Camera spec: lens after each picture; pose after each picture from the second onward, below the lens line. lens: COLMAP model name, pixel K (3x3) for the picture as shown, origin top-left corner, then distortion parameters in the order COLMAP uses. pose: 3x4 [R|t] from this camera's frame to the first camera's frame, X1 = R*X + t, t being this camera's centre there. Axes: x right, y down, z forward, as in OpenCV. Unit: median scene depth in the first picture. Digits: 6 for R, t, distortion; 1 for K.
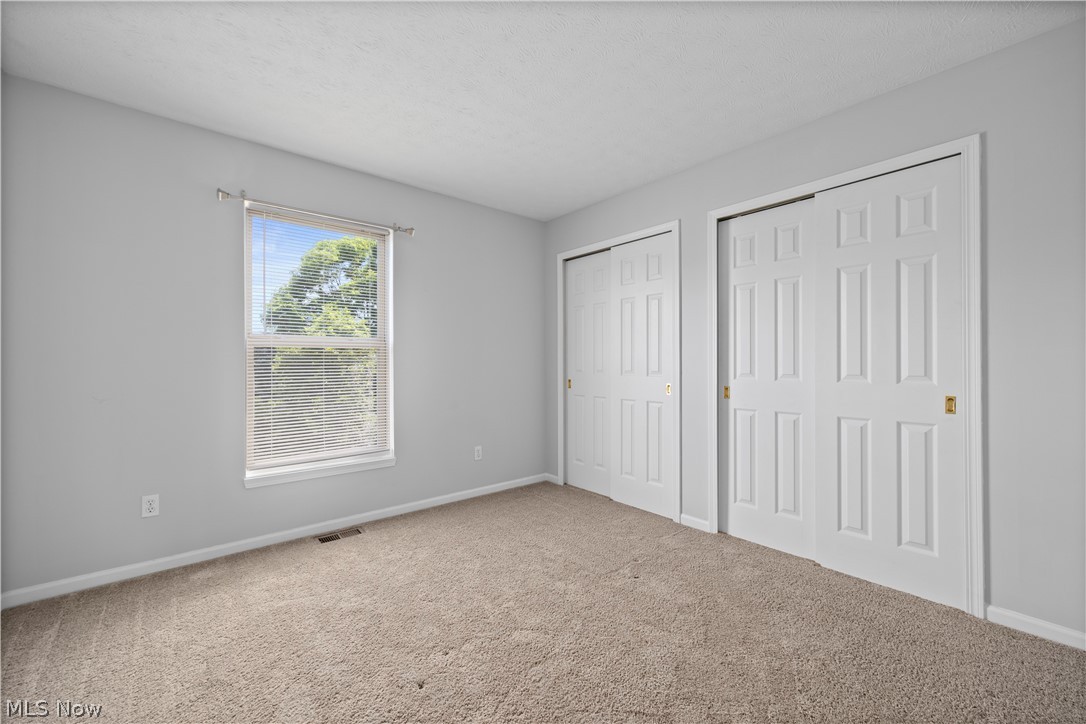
lens RADIAL K [[427.2, 0, 537.1], [0, 427.2, 364.1], [0, 0, 1]] dist [0.004346, -0.000972]
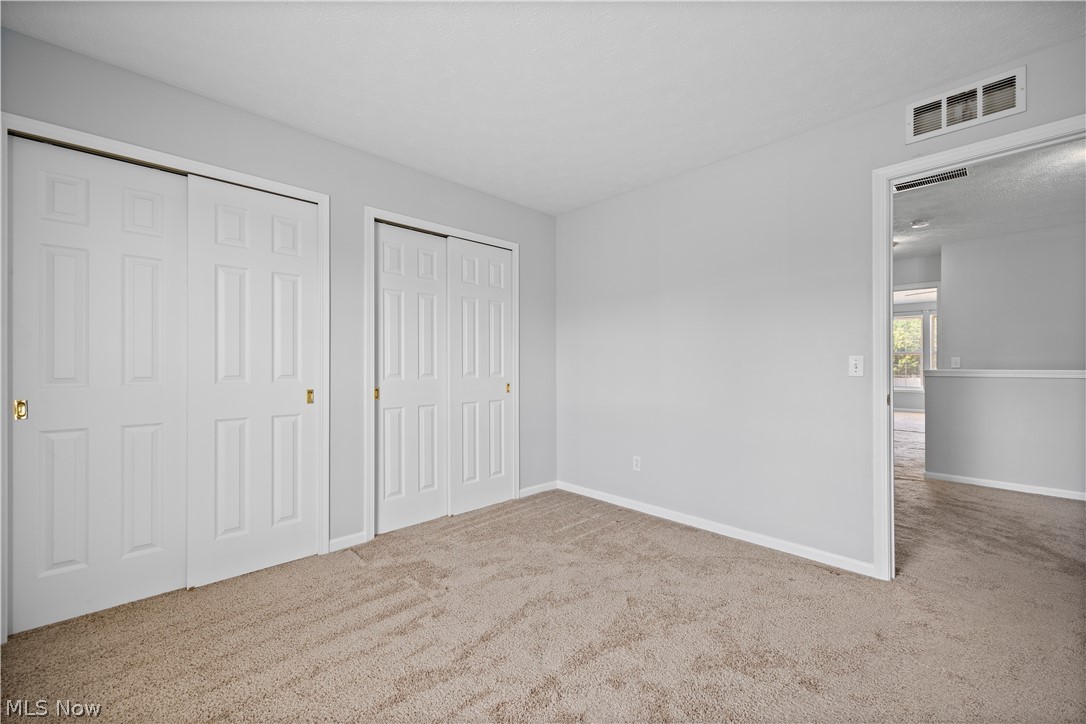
lens RADIAL K [[427.2, 0, 533.6], [0, 427.2, 362.7], [0, 0, 1]] dist [0.004346, -0.000972]
pose [[-0.046874, 0.003296, 0.998895, -0.548876], [0.000165, 0.999995, -0.003292, -0.002853], [-0.998901, 0.000011, -0.046874, 0.645832]]
